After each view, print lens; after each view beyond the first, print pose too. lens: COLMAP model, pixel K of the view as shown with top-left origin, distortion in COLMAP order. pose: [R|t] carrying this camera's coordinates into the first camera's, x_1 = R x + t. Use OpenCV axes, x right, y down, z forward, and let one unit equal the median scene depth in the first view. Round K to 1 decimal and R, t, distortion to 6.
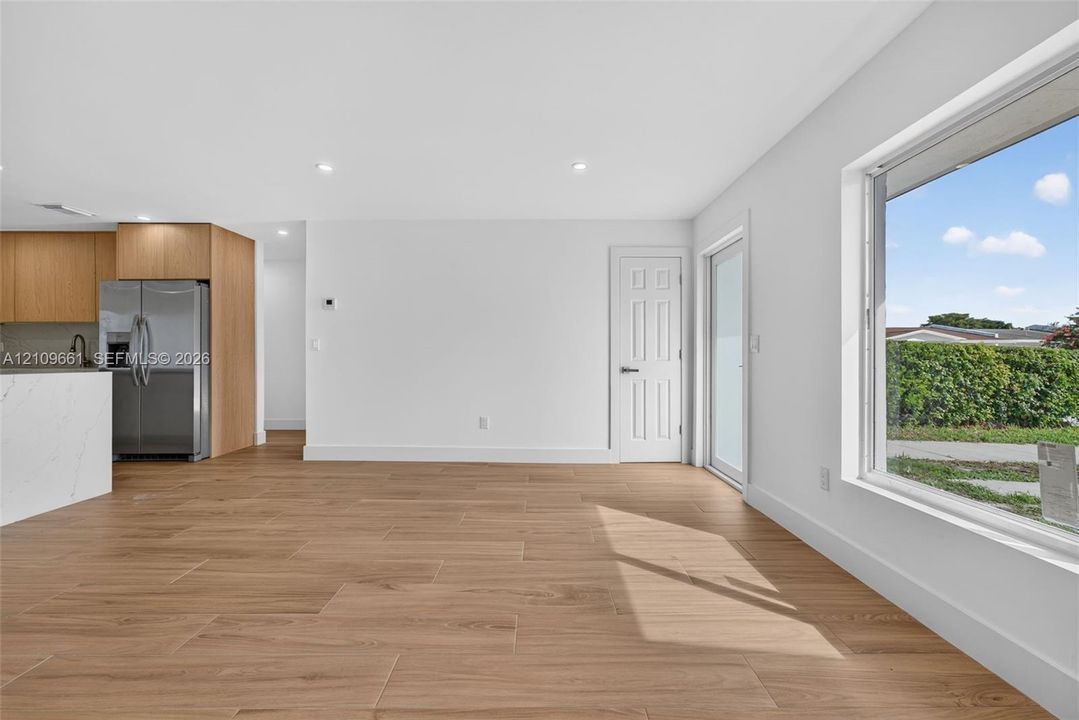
lens RADIAL K [[430.6, 0, 539.5], [0, 430.6, 360.0], [0, 0, 1]] dist [-0.045914, 0.023773]
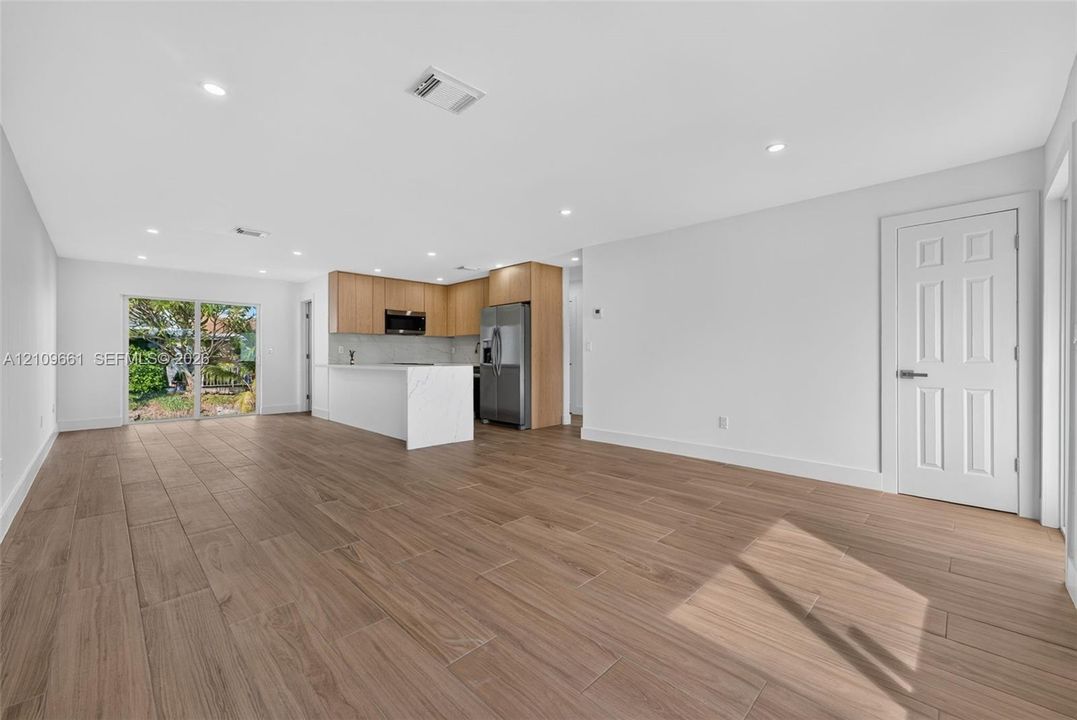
lens RADIAL K [[439.5, 0, 538.5], [0, 439.5, 360.0], [0, 0, 1]] dist [-0.060748, 0.025830]
pose [[0.702057, 0.006651, -0.712089, 0.357724], [-0.007254, 0.999971, 0.002188, 0.001460], [0.712084, 0.003629, 0.702085, -0.001175]]
